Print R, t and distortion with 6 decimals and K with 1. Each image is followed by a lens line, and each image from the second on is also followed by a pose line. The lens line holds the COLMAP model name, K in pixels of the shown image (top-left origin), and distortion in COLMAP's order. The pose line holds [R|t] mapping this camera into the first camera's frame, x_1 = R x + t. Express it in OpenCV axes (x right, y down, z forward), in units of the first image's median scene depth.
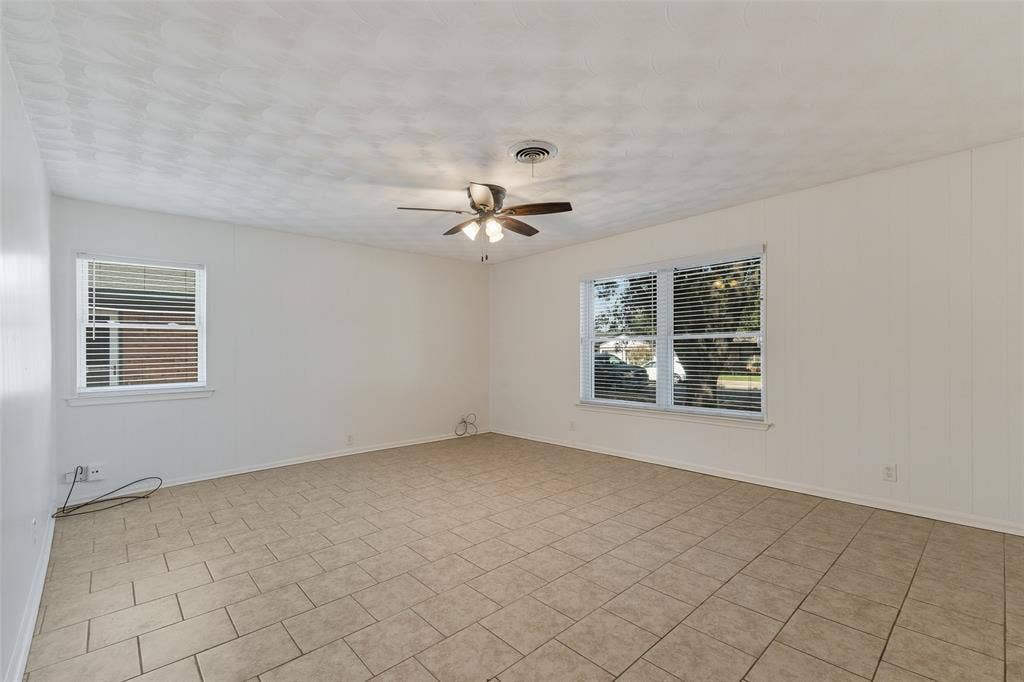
lens RADIAL K [[447.1, 0, 507.4], [0, 447.1, 352.6], [0, 0, 1]] dist [0.003195, 0.000147]
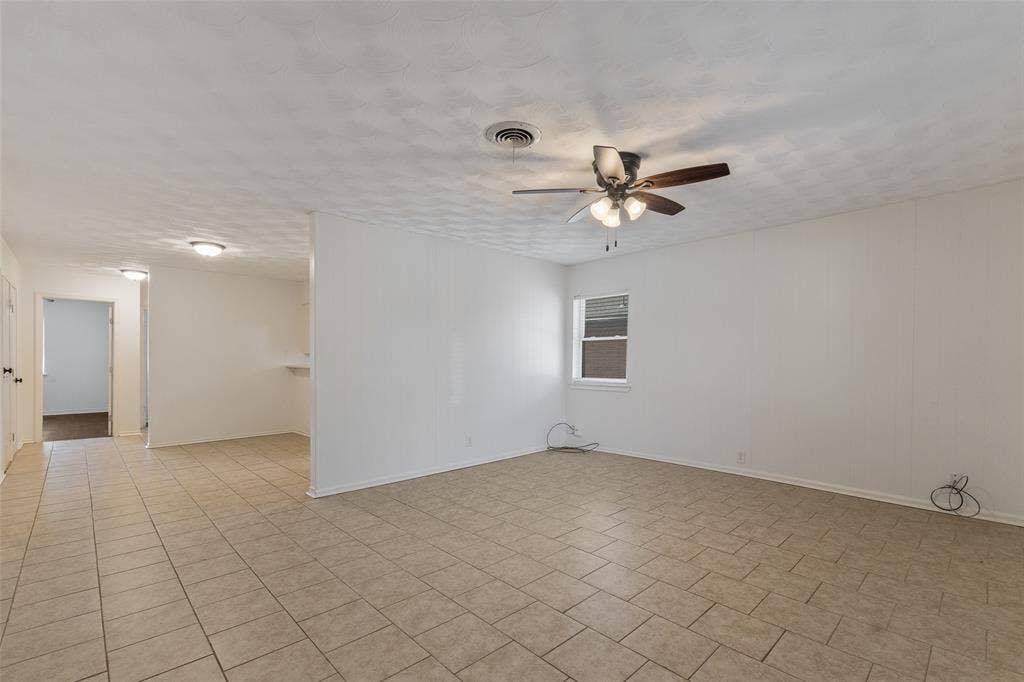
lens RADIAL K [[447.1, 0, 507.4], [0, 447.1, 352.6], [0, 0, 1]] dist [0.003195, 0.000147]
pose [[0.032971, -0.003089, -0.999452, 0.757471], [-0.004333, 0.999985, -0.003234, -0.009855], [0.999447, 0.004437, 0.032957, 0.768319]]
